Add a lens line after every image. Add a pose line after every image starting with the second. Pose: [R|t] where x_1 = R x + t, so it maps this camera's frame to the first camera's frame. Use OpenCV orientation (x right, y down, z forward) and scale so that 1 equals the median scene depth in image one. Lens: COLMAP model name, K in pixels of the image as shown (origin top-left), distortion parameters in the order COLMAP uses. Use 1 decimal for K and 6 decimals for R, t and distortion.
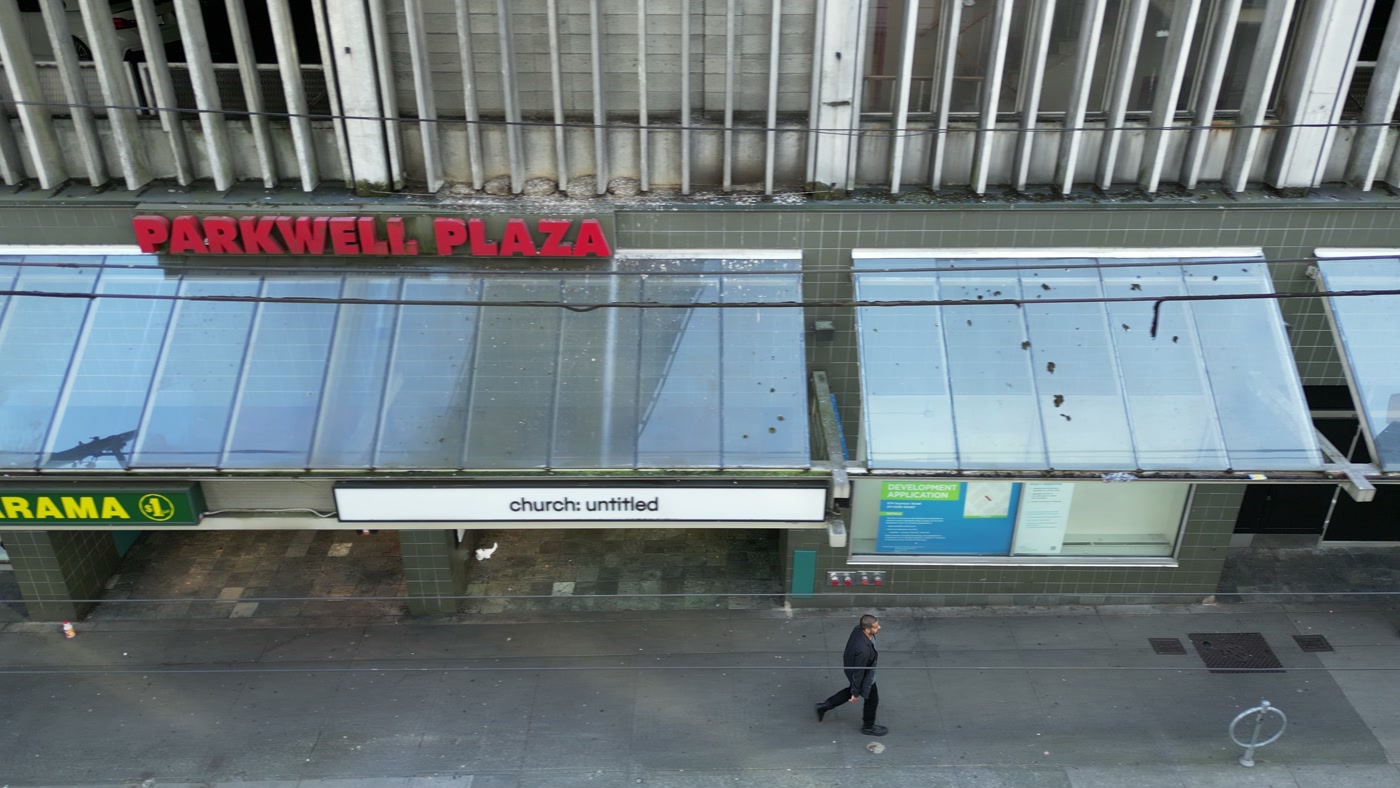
lens RADIAL K [[1029.5, 0, 694.8], [0, 1029.5, 389.5], [0, 0, 1]] dist [0.068994, -0.060311]
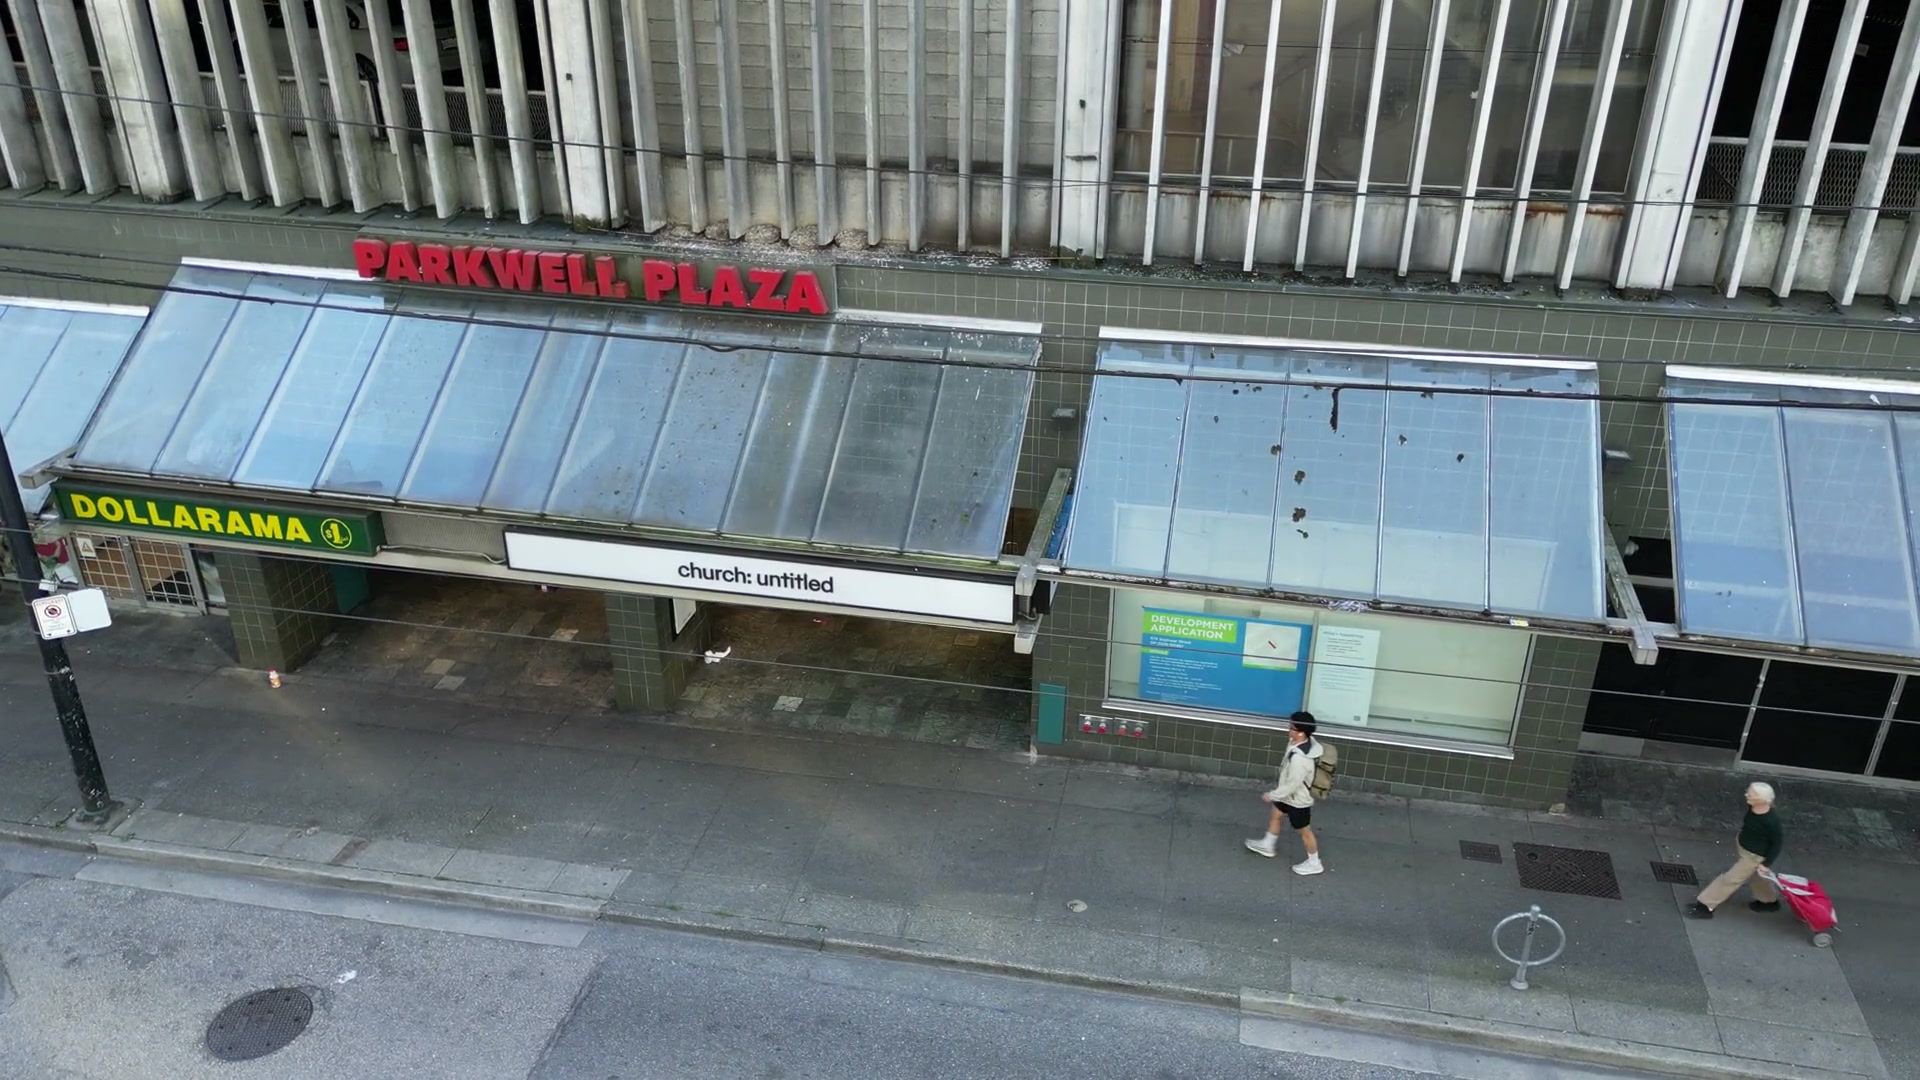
lens RADIAL K [[1432.3, 0, 960.0], [0, 1432.3, 540.0], [0, 0, 1]] dist [0.081795, -0.087201]
pose [[0.977668, 0.097157, -0.186347, 0.284809], [-0.100893, 0.994840, -0.010650, 0.068607], [0.184351, 0.029214, 0.982426, -0.207459]]
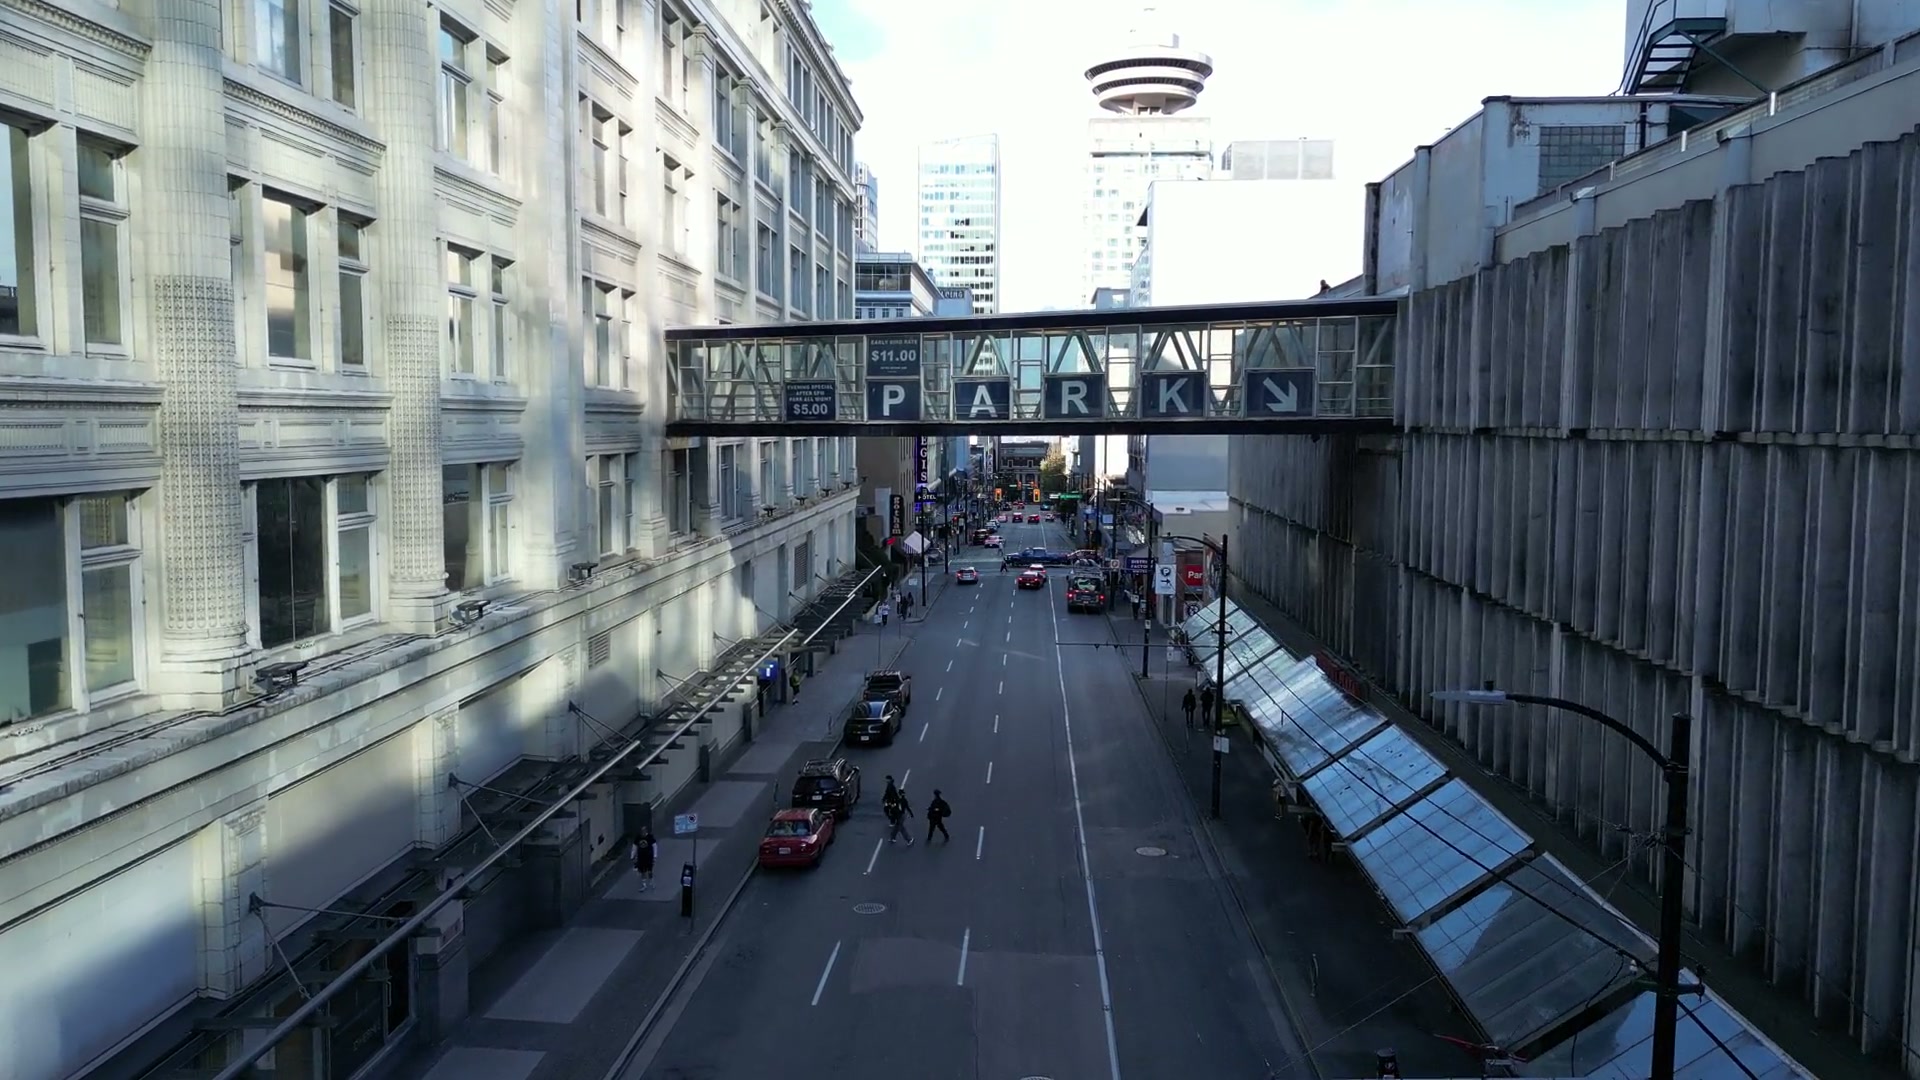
lens RADIAL K [[1432.3, 0, 960.0], [0, 1432.3, 540.0], [0, 0, 1]] dist [0.081795, -0.087201]
pose [[-0.054505, 0.080229, -0.995285, 3.236247], [-0.467901, 0.878504, 0.096439, -0.344734], [0.882099, 0.470951, -0.010344, 0.057347]]
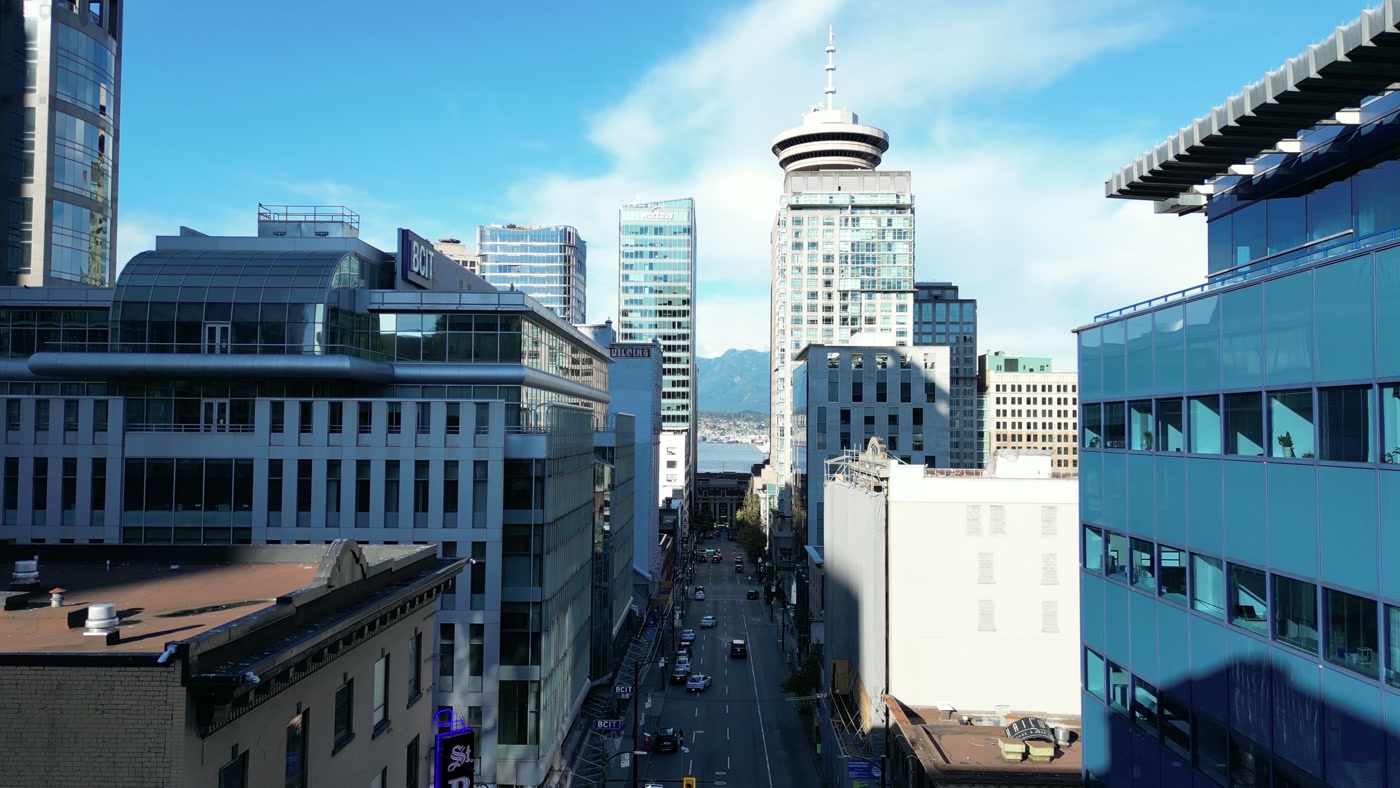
lens RADIAL K [[1044.4, 0, 700.0], [0, 1044.4, 394.0], [0, 0, 1]] dist [0.081795, -0.087201]
pose [[-0.023295, -0.036423, -0.999065, -5.651601], [-0.470038, 0.882391, -0.021210, -1.091312], [0.882339, 0.469105, -0.037675, -0.593352]]
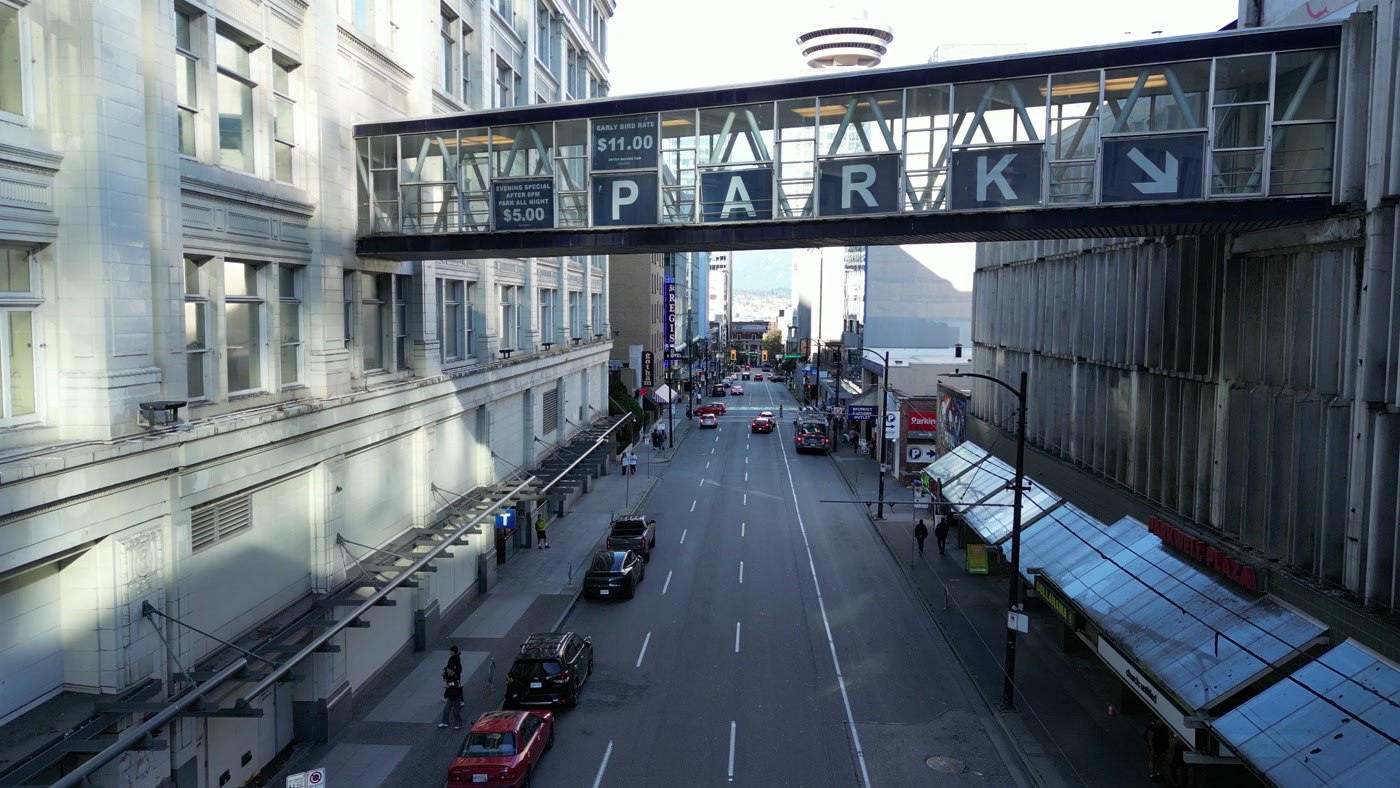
lens RADIAL K [[1044.4, 0, 700.0], [0, 1044.4, 394.0], [0, 0, 1]] dist [0.081795, -0.087201]
pose [[-0.055113, 0.078538, -0.995387, 1.718107], [-0.468907, 0.878097, 0.095246, -0.153756], [0.881526, 0.471993, -0.011567, 0.047681]]
